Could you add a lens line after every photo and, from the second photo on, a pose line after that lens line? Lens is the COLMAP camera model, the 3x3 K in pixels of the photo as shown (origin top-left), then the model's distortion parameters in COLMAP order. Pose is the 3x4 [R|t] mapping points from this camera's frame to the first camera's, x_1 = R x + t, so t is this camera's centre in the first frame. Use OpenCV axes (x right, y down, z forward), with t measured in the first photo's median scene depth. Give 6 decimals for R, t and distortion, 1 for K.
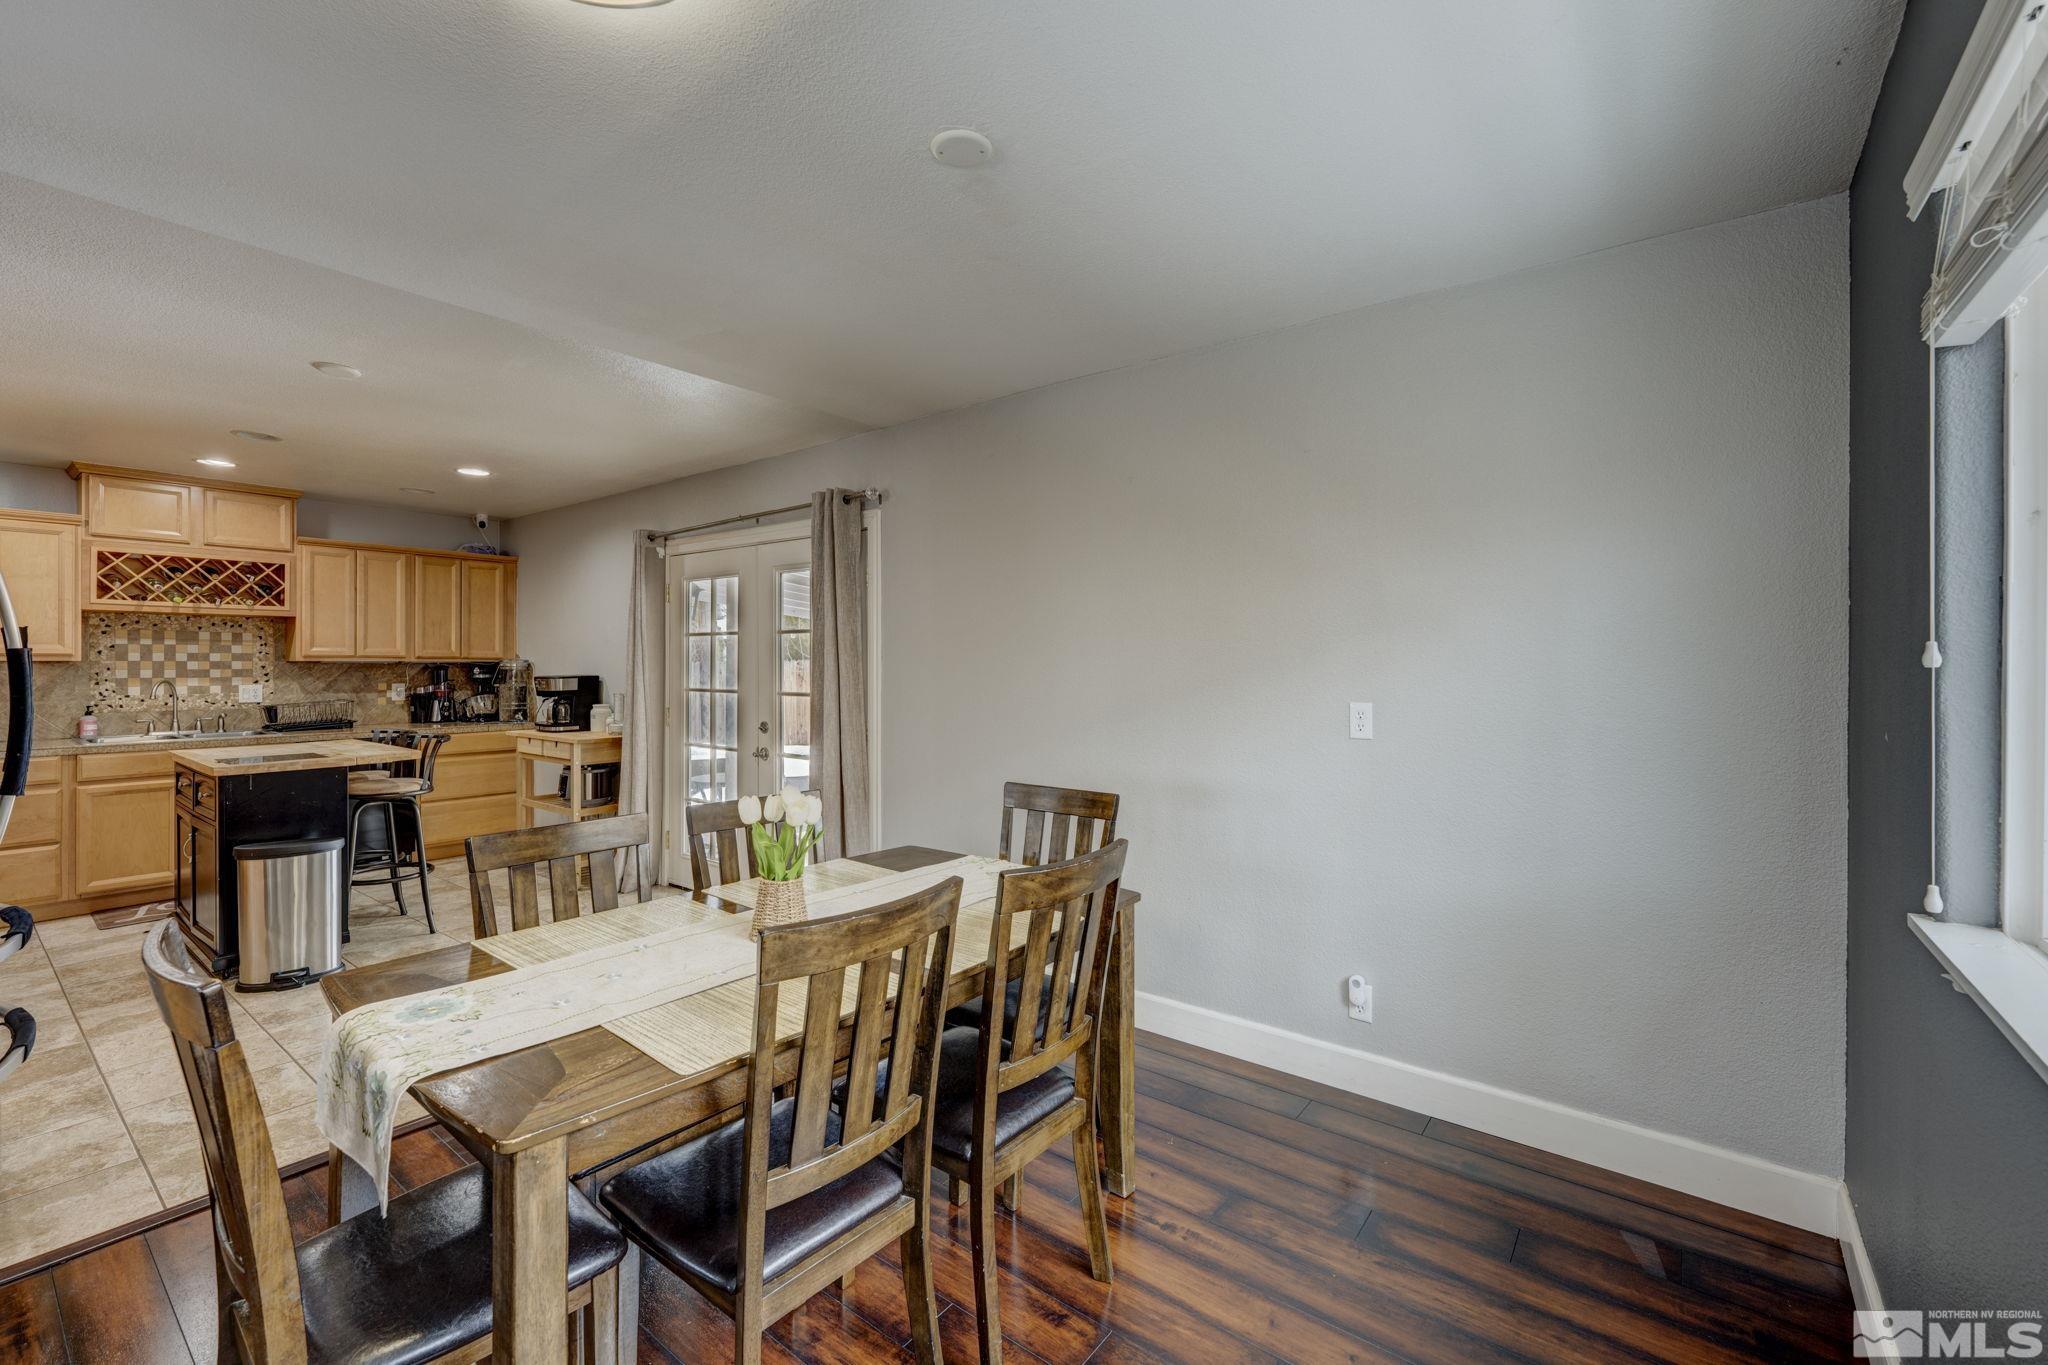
lens RADIAL K [[864.2, 0, 1010.8], [0, 864.2, 663.6], [0, 0, 1]] dist [-0.001350, 0.000167]
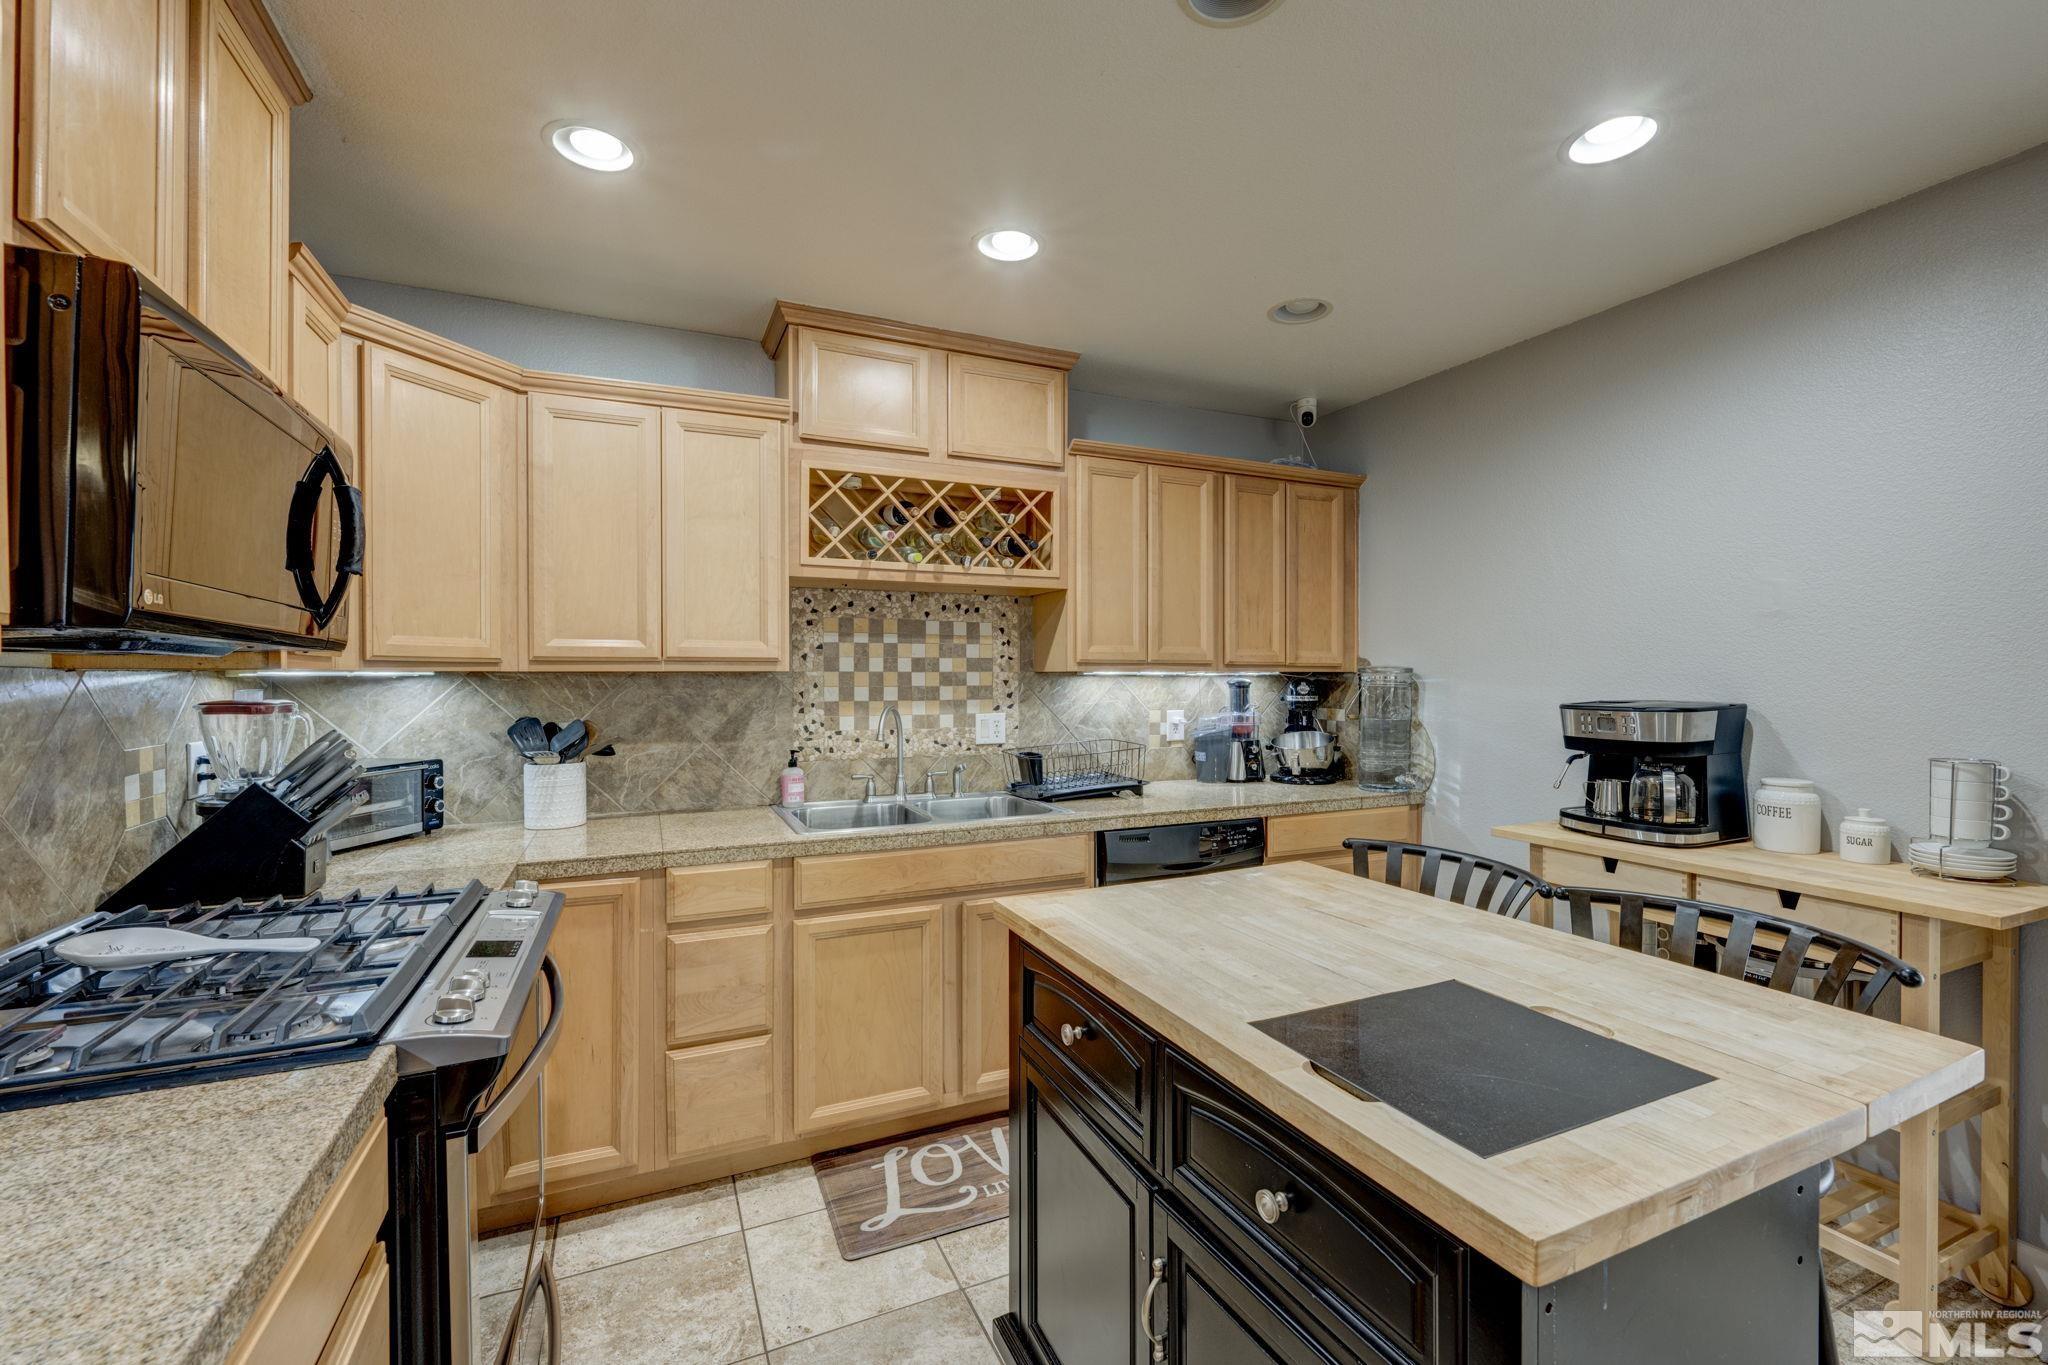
lens RADIAL K [[840.9, 0, 1024.0], [0, 840.9, 682.5], [0, 0, 1]] dist [0.001663, 0.000151]
pose [[0.890148, 0.000758, -0.455671, -0.637656], [0.002160, 0.999980, 0.005883, 0.001162], [0.455667, -0.006221, 0.890129, 0.539666]]
